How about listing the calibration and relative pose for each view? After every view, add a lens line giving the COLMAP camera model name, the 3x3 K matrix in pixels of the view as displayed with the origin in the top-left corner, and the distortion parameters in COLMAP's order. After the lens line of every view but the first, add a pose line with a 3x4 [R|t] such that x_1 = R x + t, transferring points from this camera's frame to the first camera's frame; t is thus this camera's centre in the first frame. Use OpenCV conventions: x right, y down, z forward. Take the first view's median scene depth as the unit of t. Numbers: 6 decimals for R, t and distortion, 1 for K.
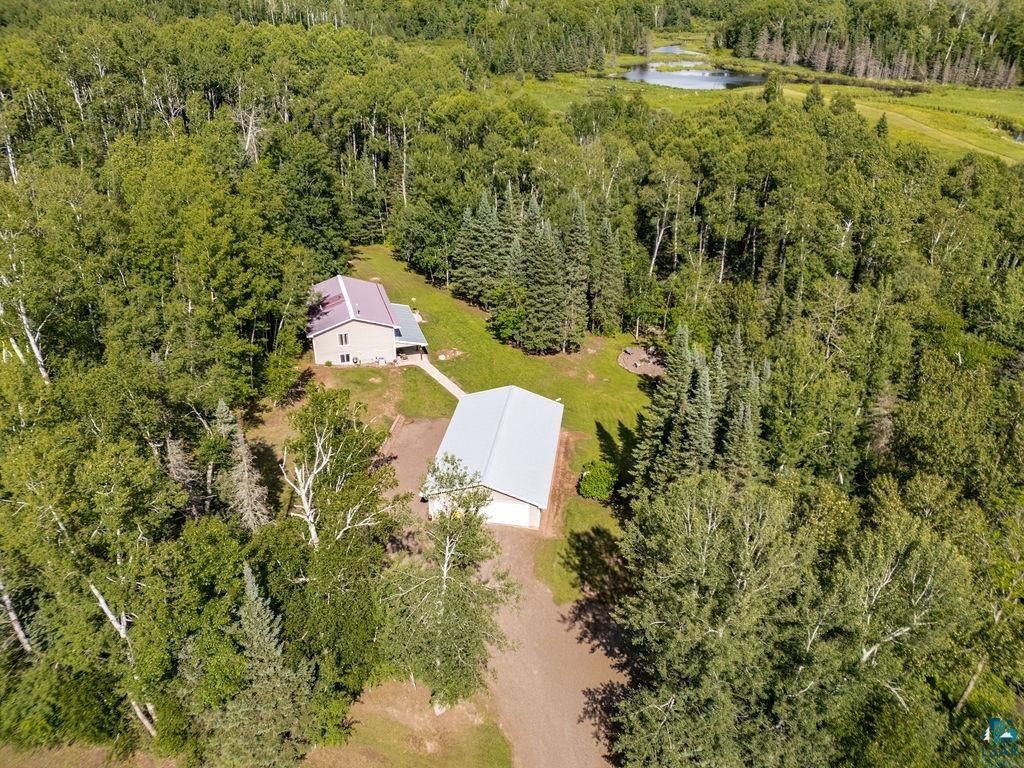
lens RADIAL K [[749.9, 0, 508.8], [0, 749.9, 386.2], [0, 0, 1]] dist [0.083551, -0.081701]
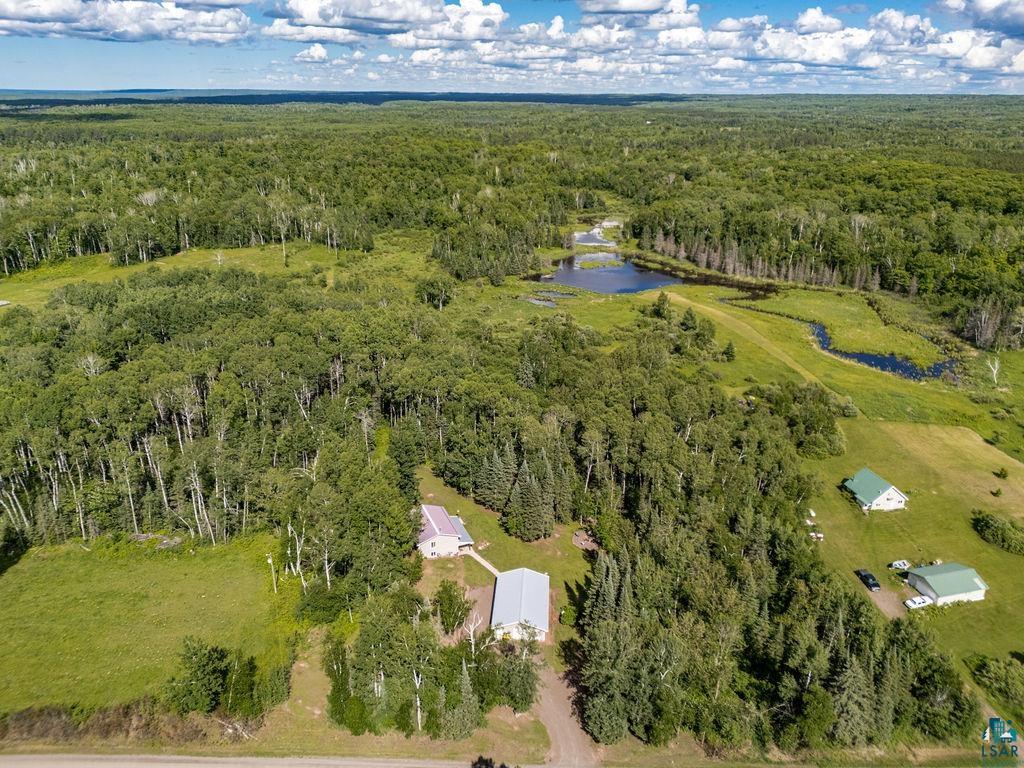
lens RADIAL K [[749.9, 0, 503.7], [0, 749.9, 386.7], [0, 0, 1]] dist [0.083551, -0.081701]
pose [[0.996601, -0.038096, 0.073037, -0.154167], [0.047284, 0.990579, -0.128518, -0.195886], [-0.067453, 0.131535, 0.989014, -0.937221]]
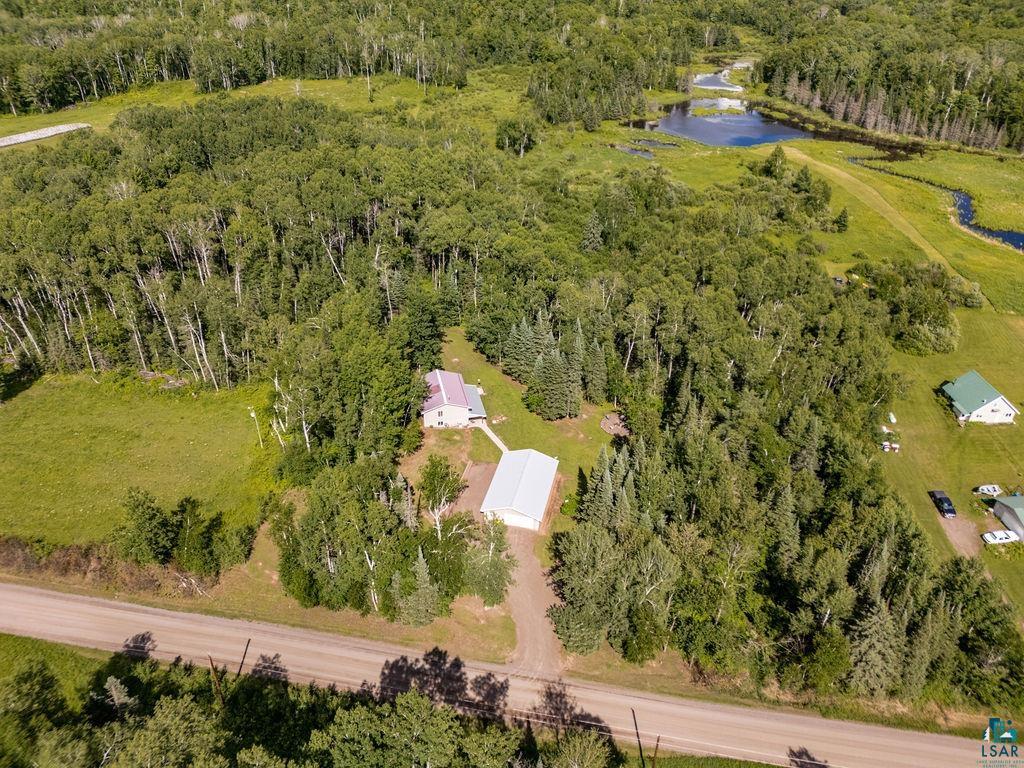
lens RADIAL K [[749.9, 0, 502.3], [0, 749.9, 381.7], [0, 0, 1]] dist [0.083551, -0.081701]
pose [[0.995912, 0.042159, -0.079882, 0.063370], [-0.038303, 0.998054, 0.049211, -0.217427], [0.081801, -0.045950, 0.995589, -0.715874]]
